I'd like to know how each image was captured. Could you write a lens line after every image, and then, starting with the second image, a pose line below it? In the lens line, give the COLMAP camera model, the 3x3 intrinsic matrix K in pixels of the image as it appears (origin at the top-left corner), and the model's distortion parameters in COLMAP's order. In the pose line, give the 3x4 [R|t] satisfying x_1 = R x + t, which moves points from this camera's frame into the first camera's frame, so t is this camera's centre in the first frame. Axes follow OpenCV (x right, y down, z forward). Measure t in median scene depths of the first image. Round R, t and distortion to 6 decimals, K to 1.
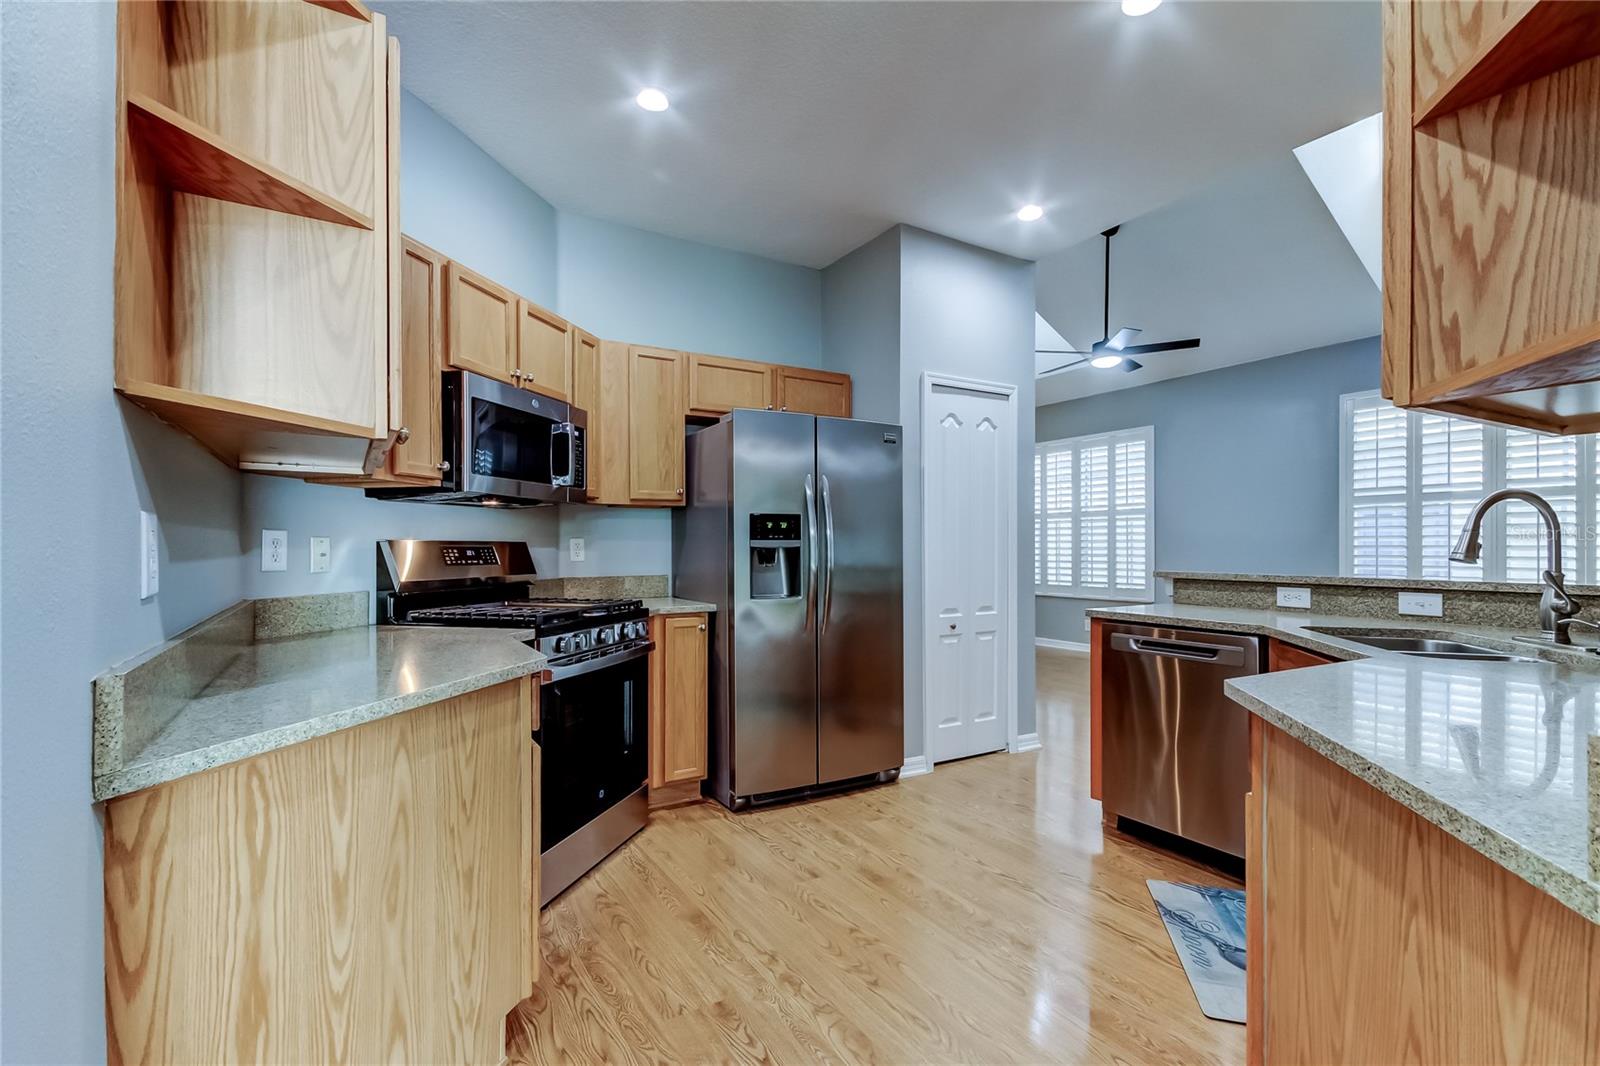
lens RADIAL K [[736.8, 0, 801.2], [0, 736.8, 551.6], [0, 0, 1]] dist [0.013340, -0.000518]
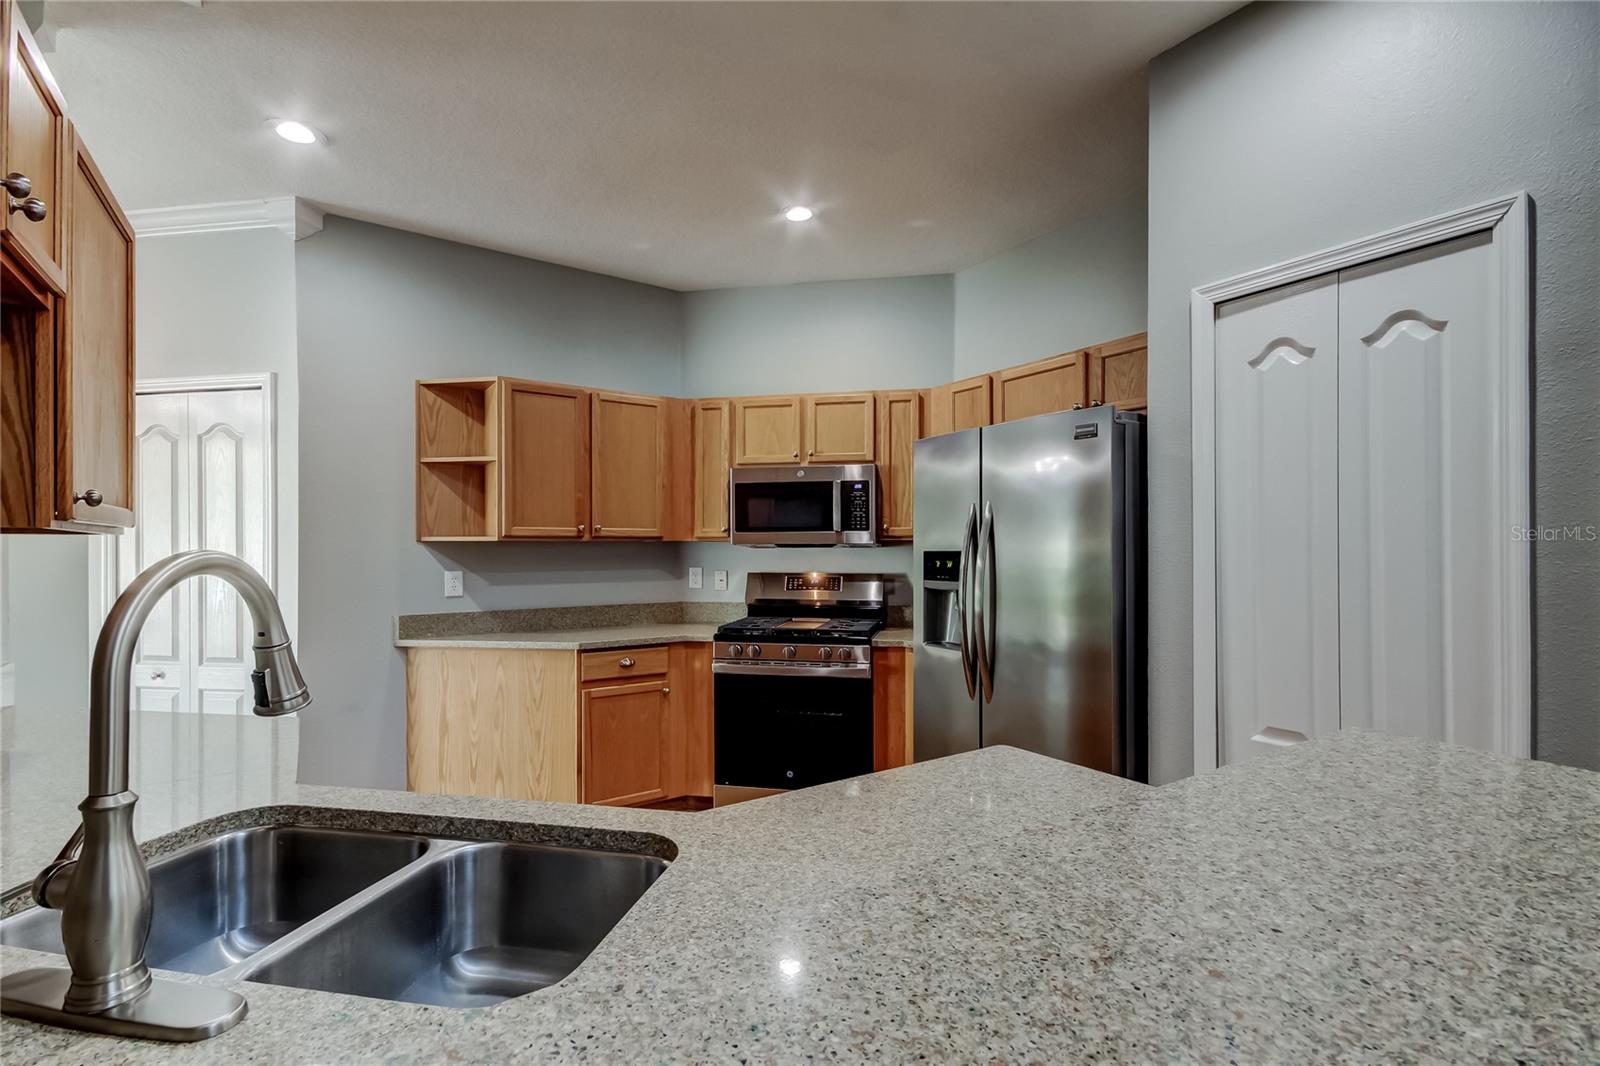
lens RADIAL K [[736.9, 0, 815.1], [0, 736.9, 551.3], [0, 0, 1]] dist [0.014009, -0.007854]
pose [[0.056373, 0.004784, -0.998398, 0.925056], [-0.004851, 0.999978, 0.004518, -0.060204], [0.998398, 0.004589, 0.056395, 0.885851]]
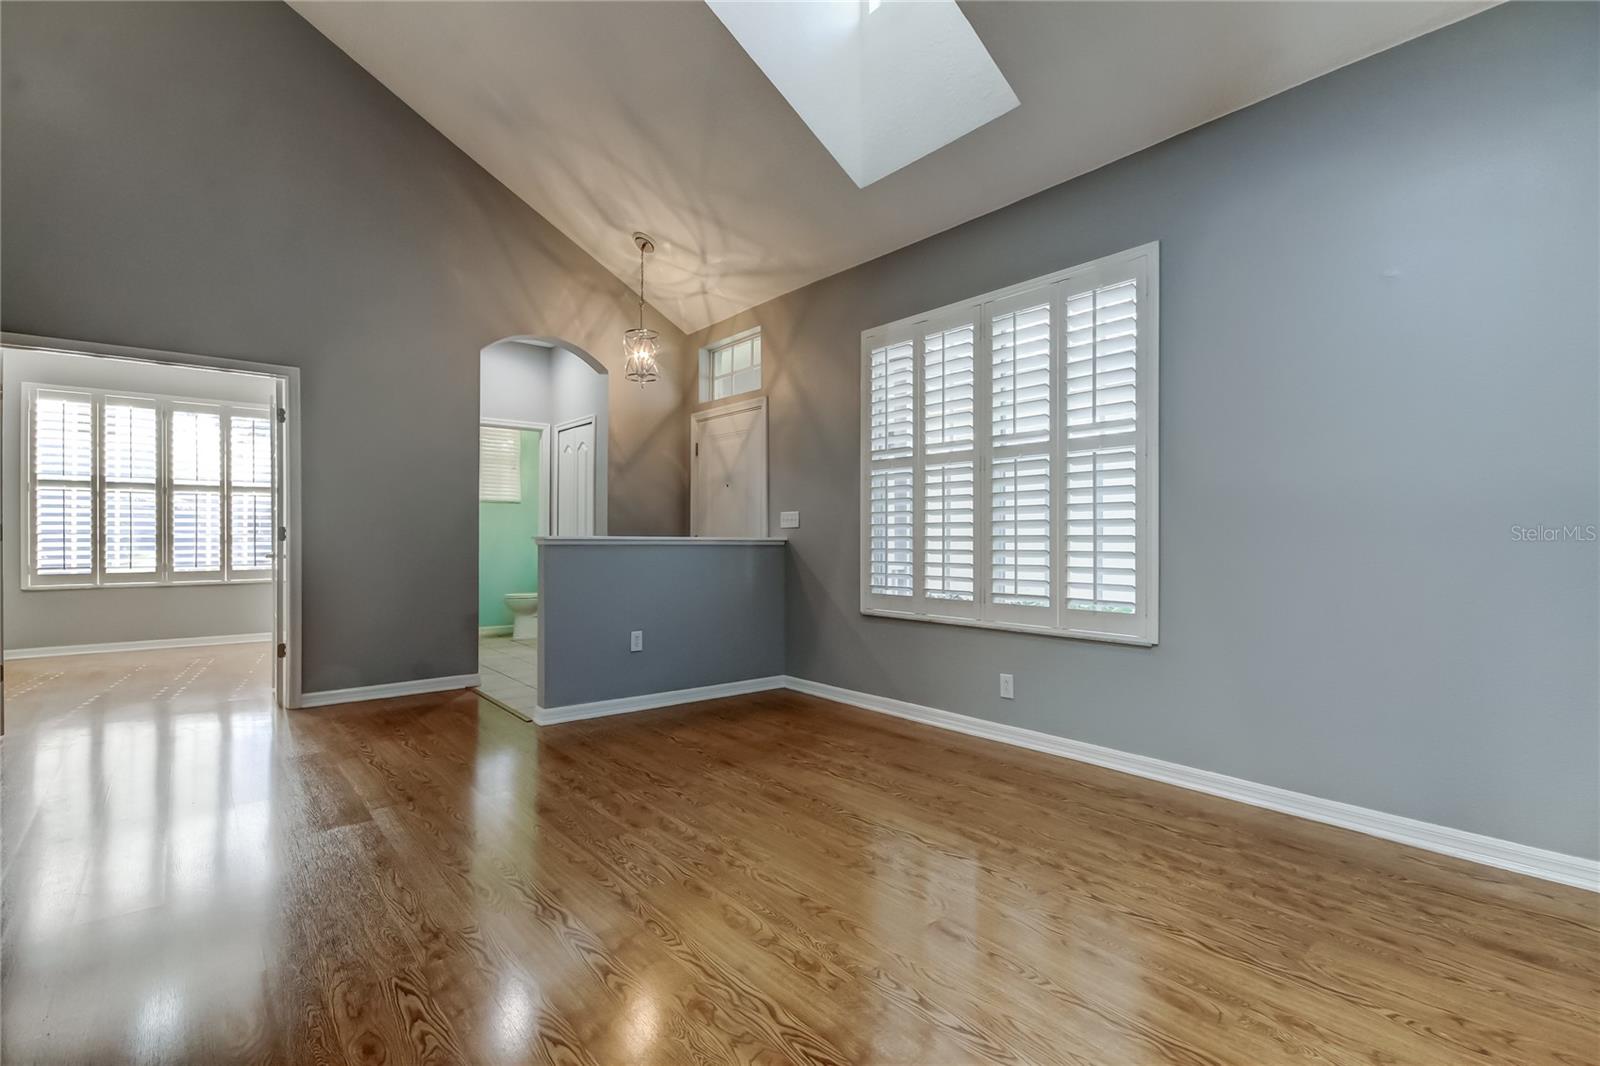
lens RADIAL K [[736.4, 0, 790.2], [0, 736.4, 542.8], [0, 0, 1]] dist [0.013706, 0.000184]
pose [[0.991037, 0.000395, 0.133584, 0.521036], [-0.000323, 1.000000, -0.000562, 0.024706], [-0.133584, 0.000514, 0.991037, 1.534542]]
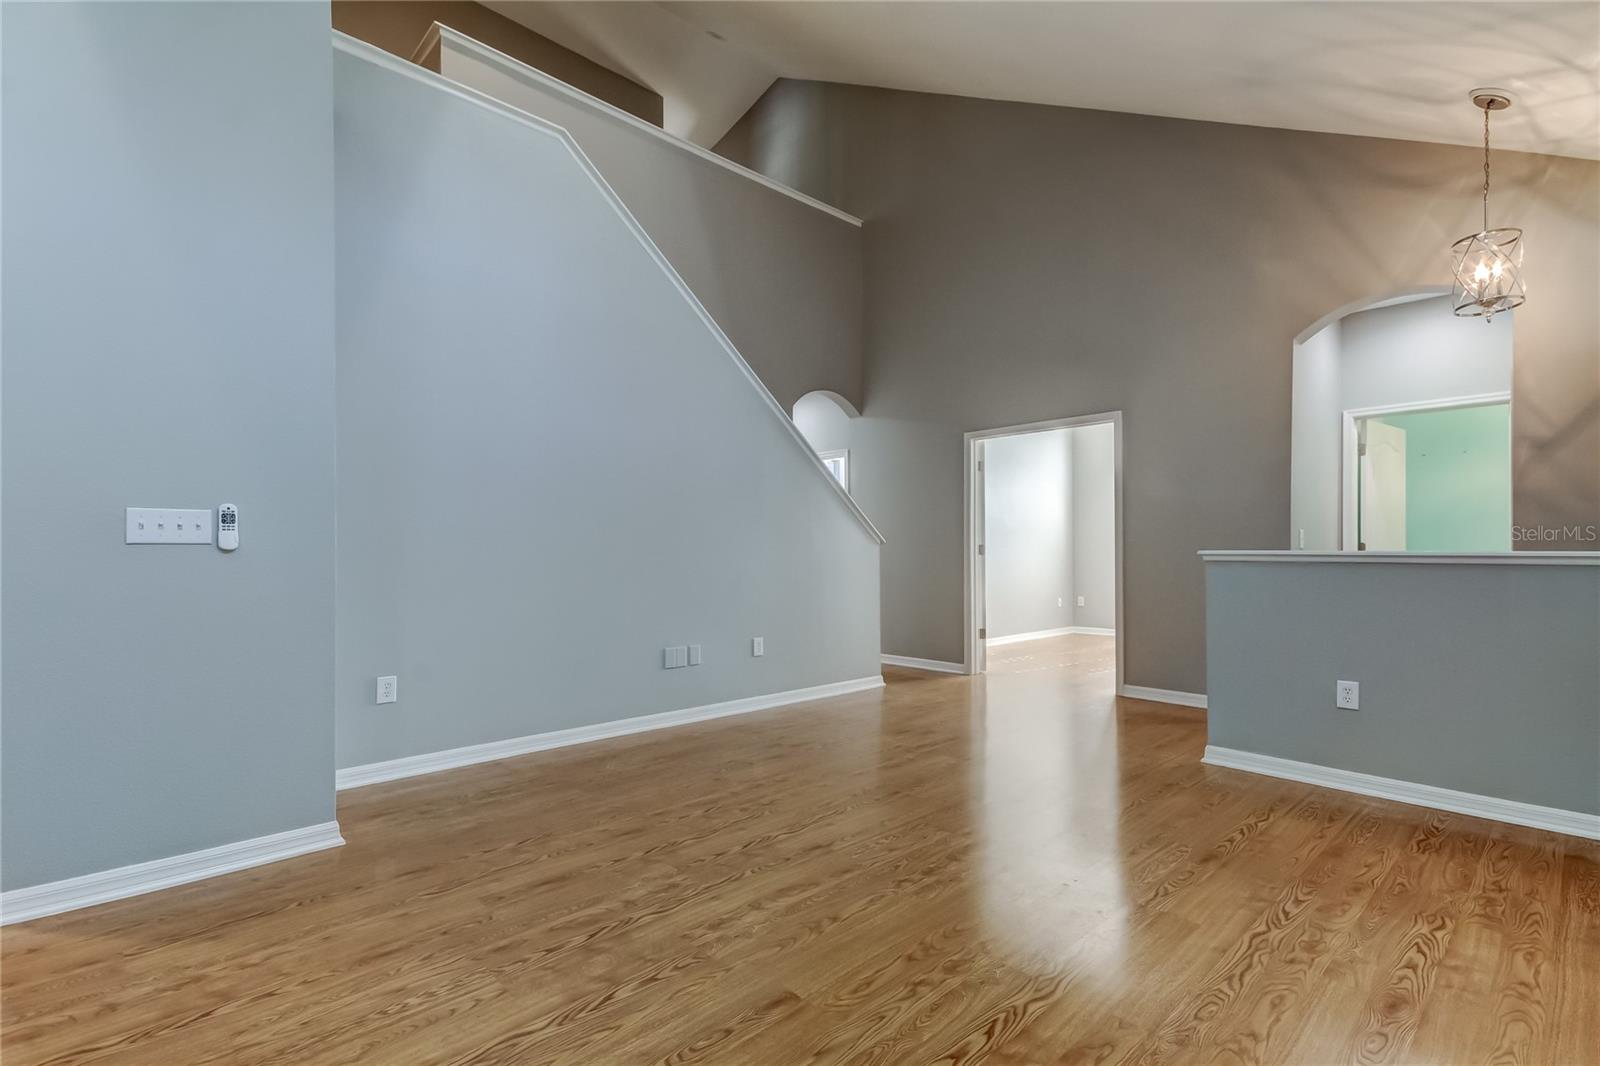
lens RADIAL K [[733.4, 0, 827.7], [0, 733.4, 553.4], [0, 0, 1]] dist [0.008626, -0.000879]
pose [[0.221916, 0.002747, -0.975062, 1.343164], [-0.005809, 0.999982, 0.001495, 0.017942], [0.975049, 0.005332, 0.221928, 2.097661]]
